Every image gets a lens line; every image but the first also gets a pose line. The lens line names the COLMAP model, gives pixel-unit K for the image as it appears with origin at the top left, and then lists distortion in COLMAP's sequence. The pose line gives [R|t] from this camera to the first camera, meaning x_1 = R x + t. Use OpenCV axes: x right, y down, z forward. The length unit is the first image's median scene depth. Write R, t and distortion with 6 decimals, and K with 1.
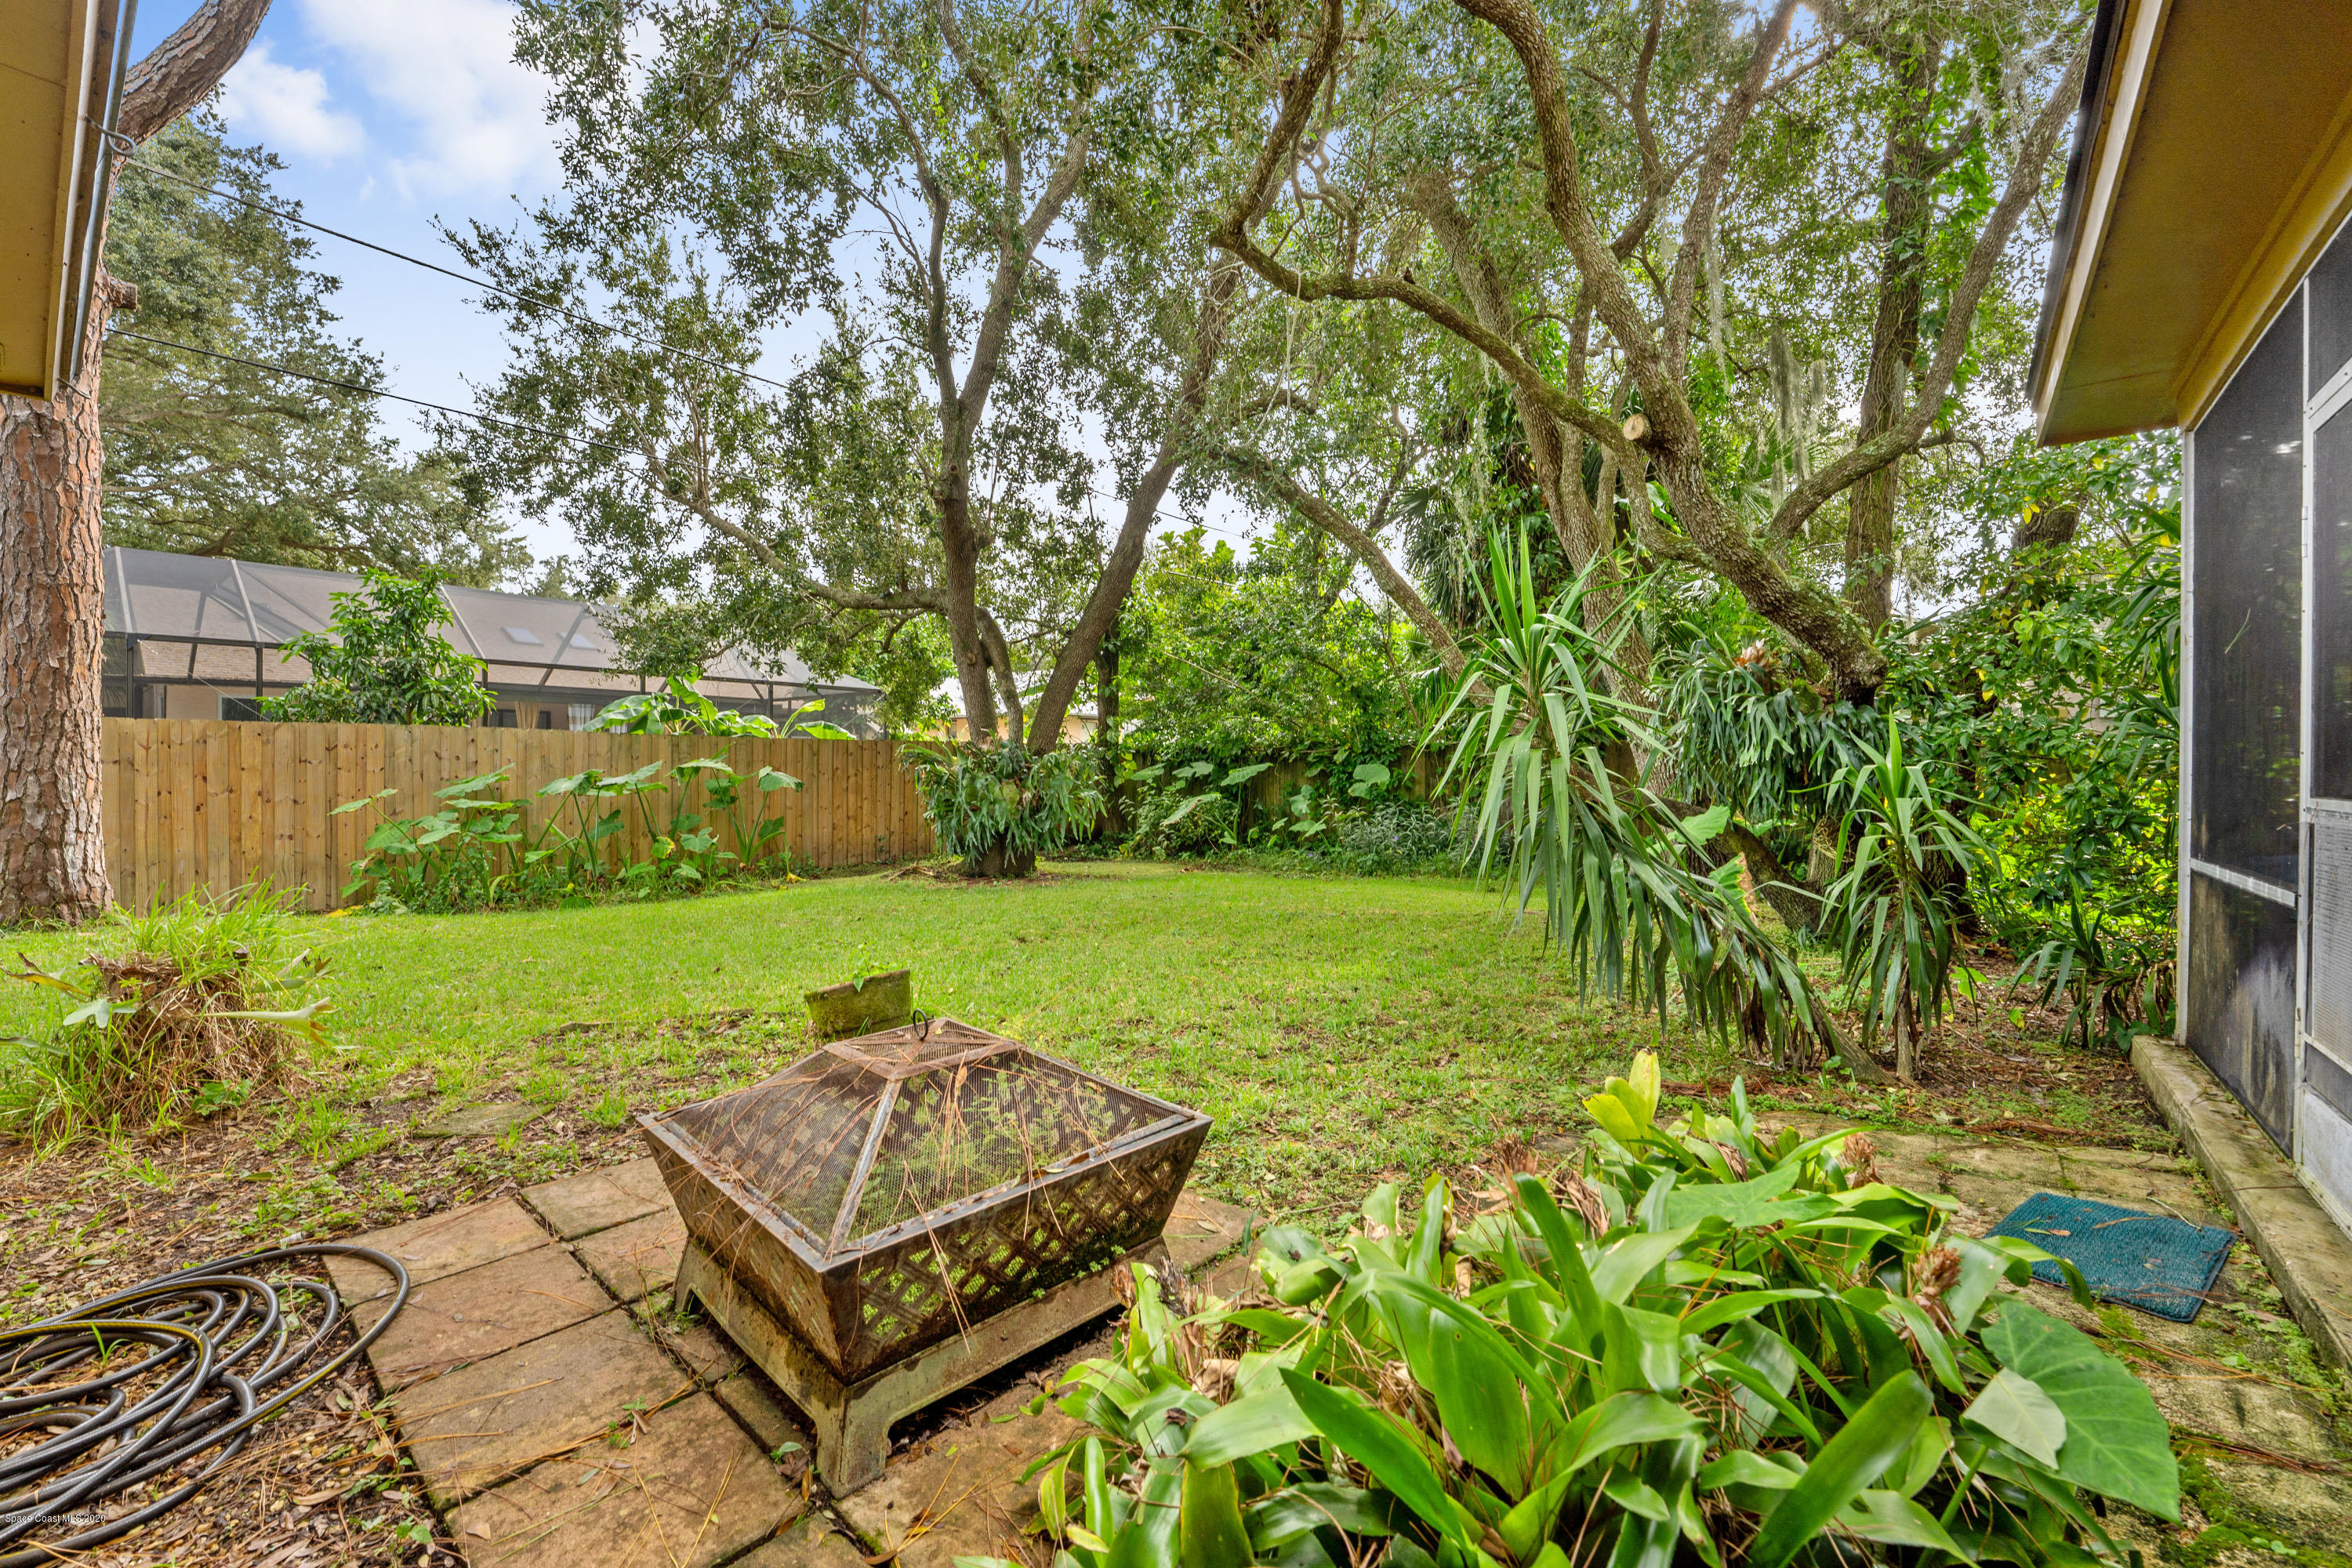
lens RADIAL K [[956.5, 0, 1126.2], [0, 956.5, 772.6], [0, 0, 1]] dist [-0.001481, 0.000973]
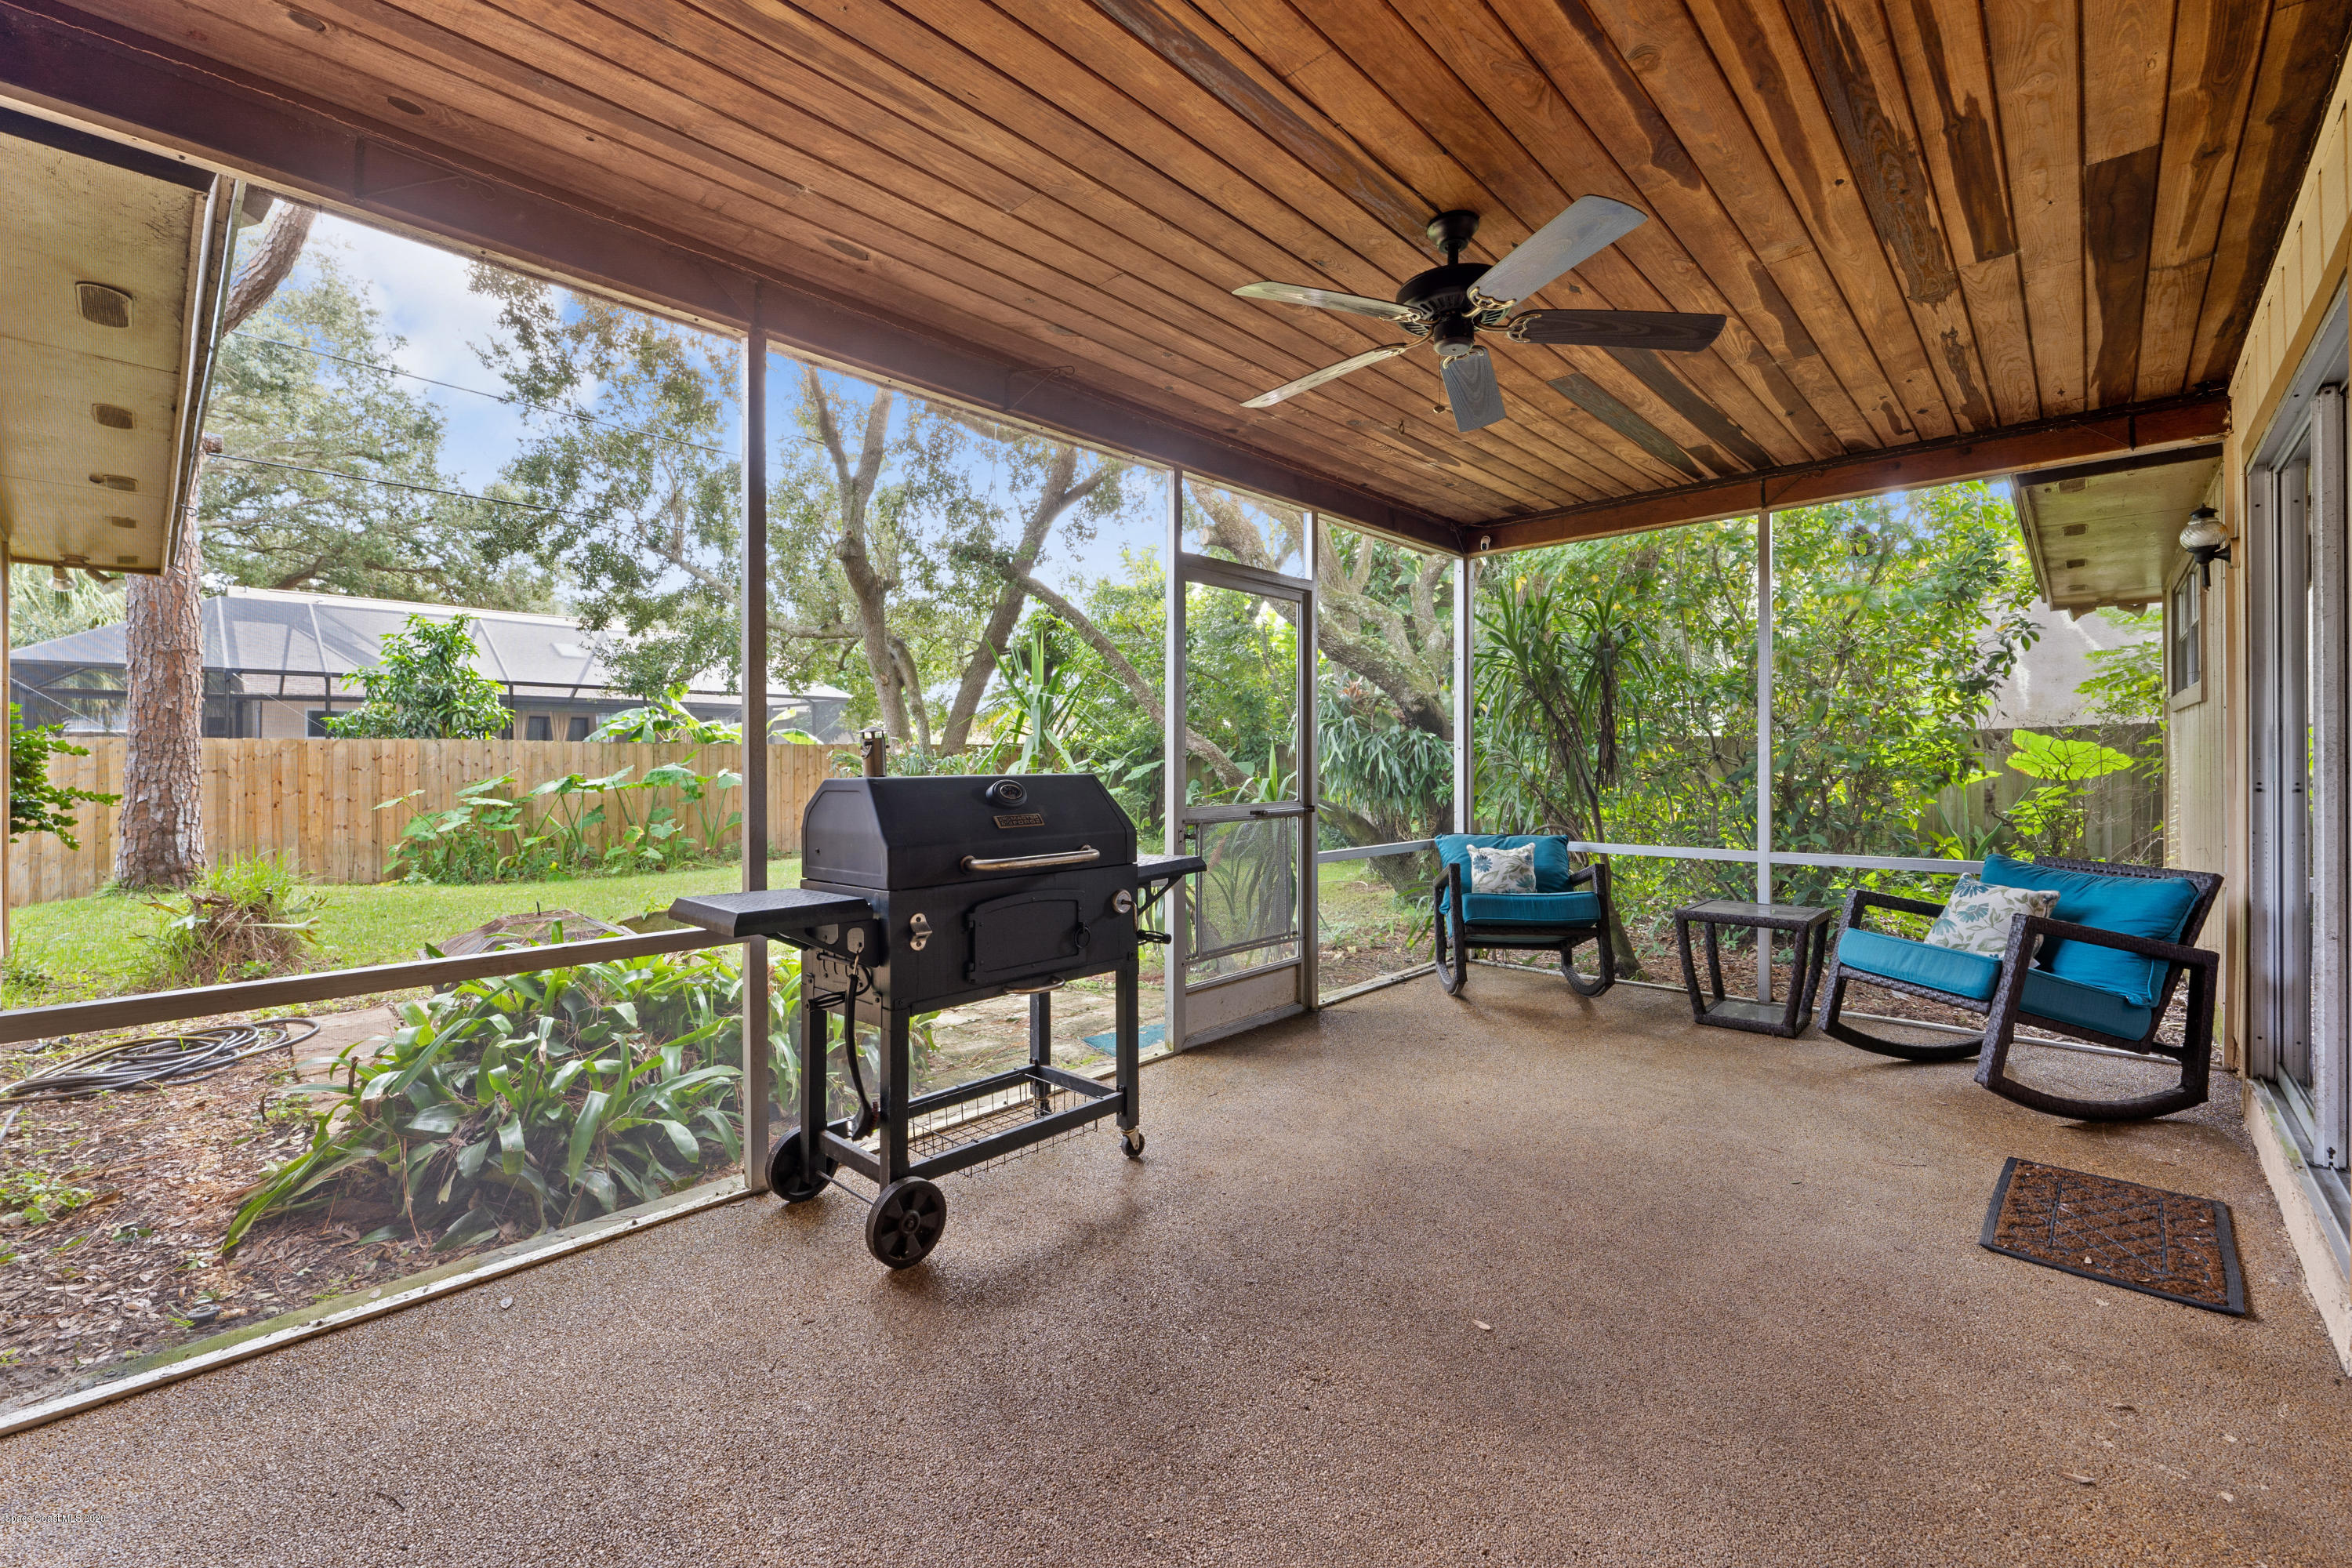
lens RADIAL K [[956.5, 0, 1174.6], [0, 956.5, 763.9], [0, 0, 1]] dist [-0.001481, 0.000973]
pose [[0.999359, -0.006942, -0.035111, 0.249456], [0.007091, 0.999966, 0.004123, -0.013672], [0.035081, -0.004369, 0.999375, -0.217366]]
